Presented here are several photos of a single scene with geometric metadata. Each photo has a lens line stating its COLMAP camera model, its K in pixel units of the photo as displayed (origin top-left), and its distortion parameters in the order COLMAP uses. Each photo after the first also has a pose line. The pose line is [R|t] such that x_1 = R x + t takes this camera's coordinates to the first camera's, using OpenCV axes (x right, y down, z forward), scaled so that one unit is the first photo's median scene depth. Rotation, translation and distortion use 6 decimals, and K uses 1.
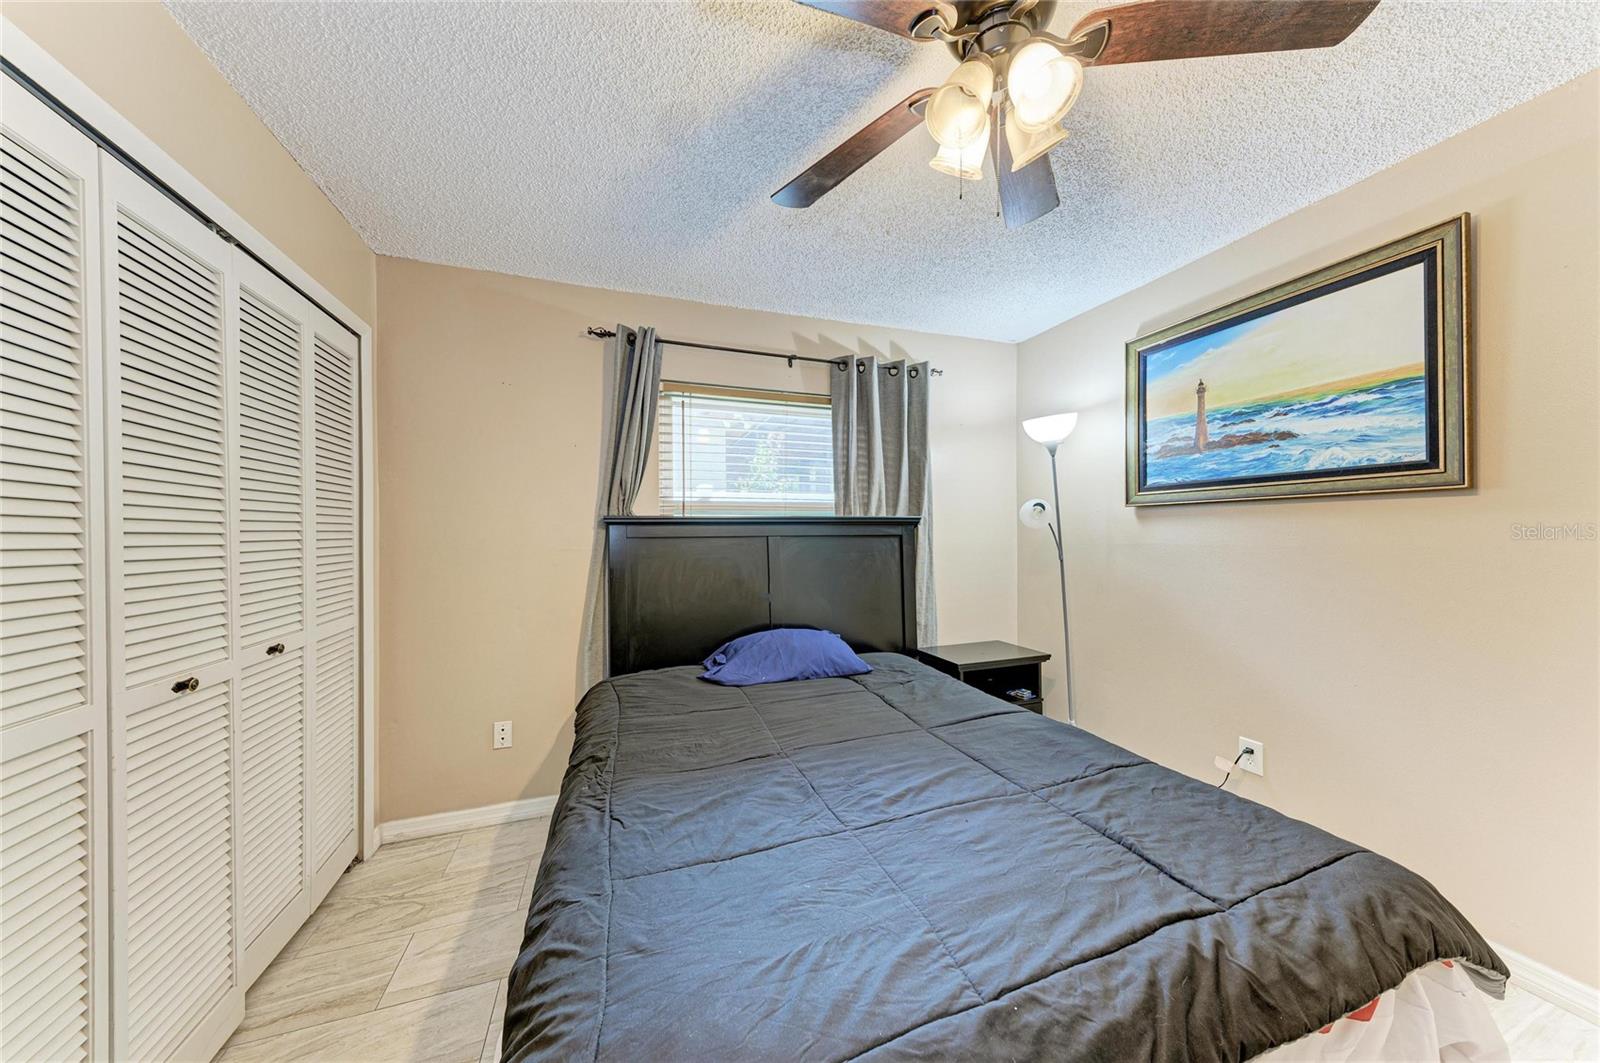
lens RADIAL K [[540.4, 0, 800.9], [0, 540.4, 535.1], [0, 0, 1]] dist [0.019755, -0.004965]
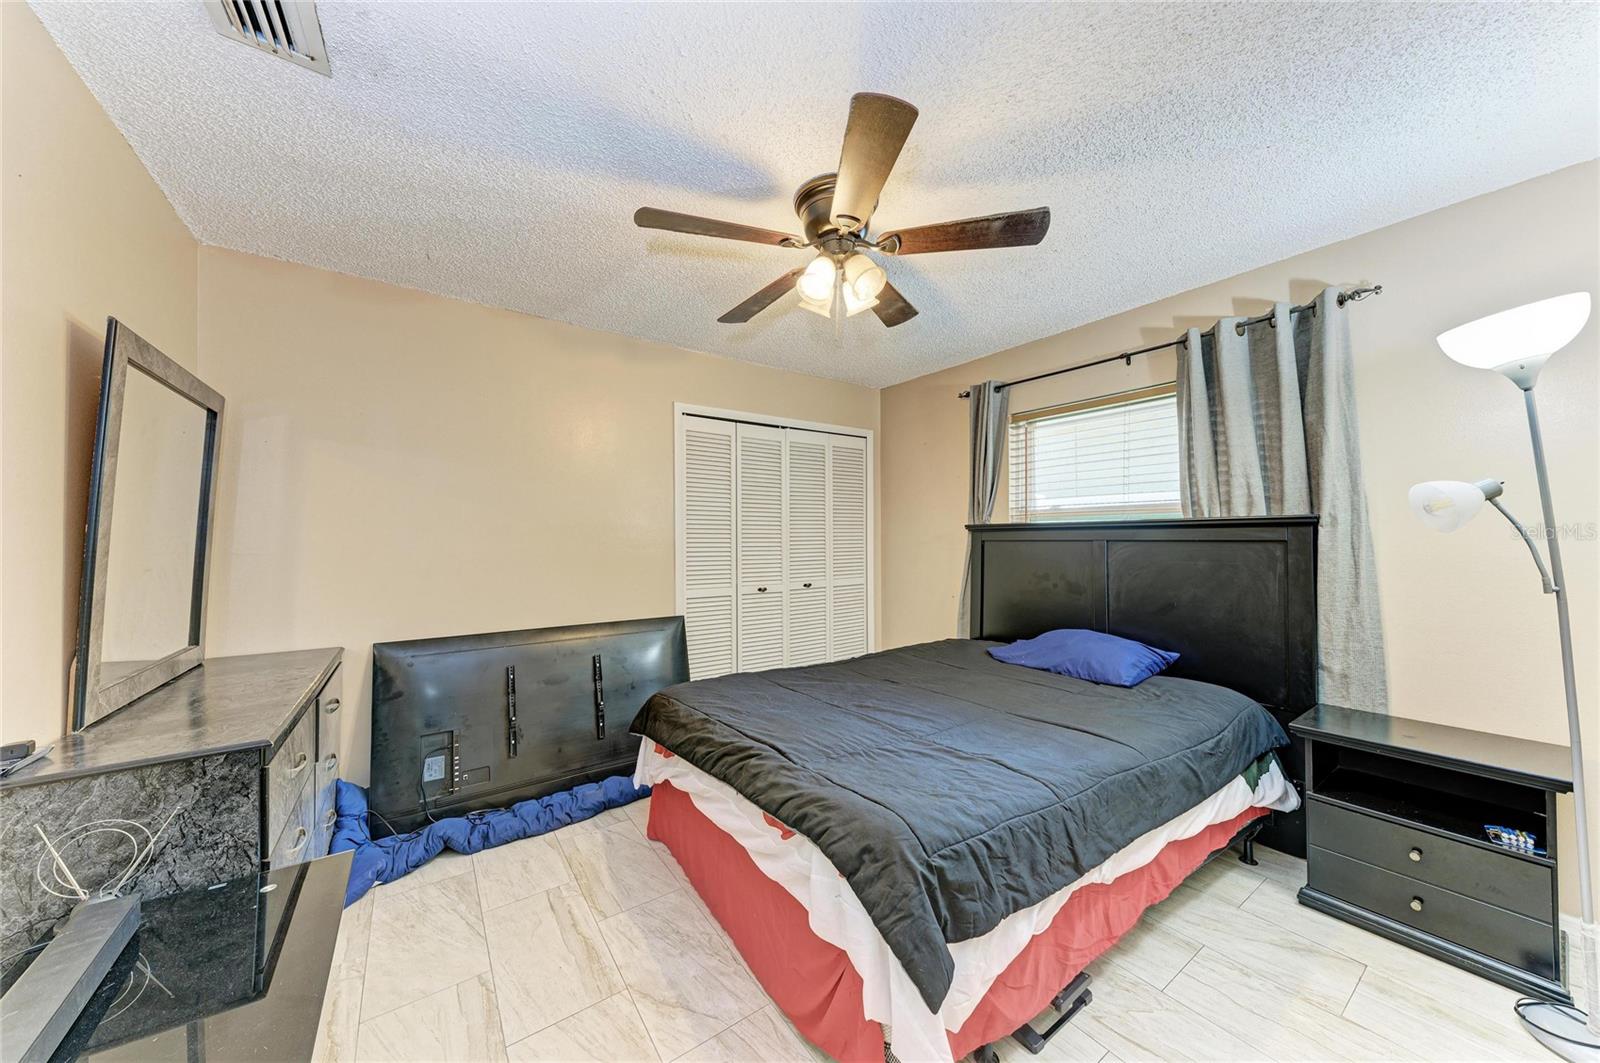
lens RADIAL K [[542.0, 0, 801.5], [0, 542.0, 528.3], [0, 0, 1]] dist [0.013640, -0.000185]
pose [[0.279361, -0.009422, -0.960140, 0.779576], [0.000500, 0.999953, -0.009667, -0.010654], [0.960186, 0.002221, 0.279353, 0.177105]]
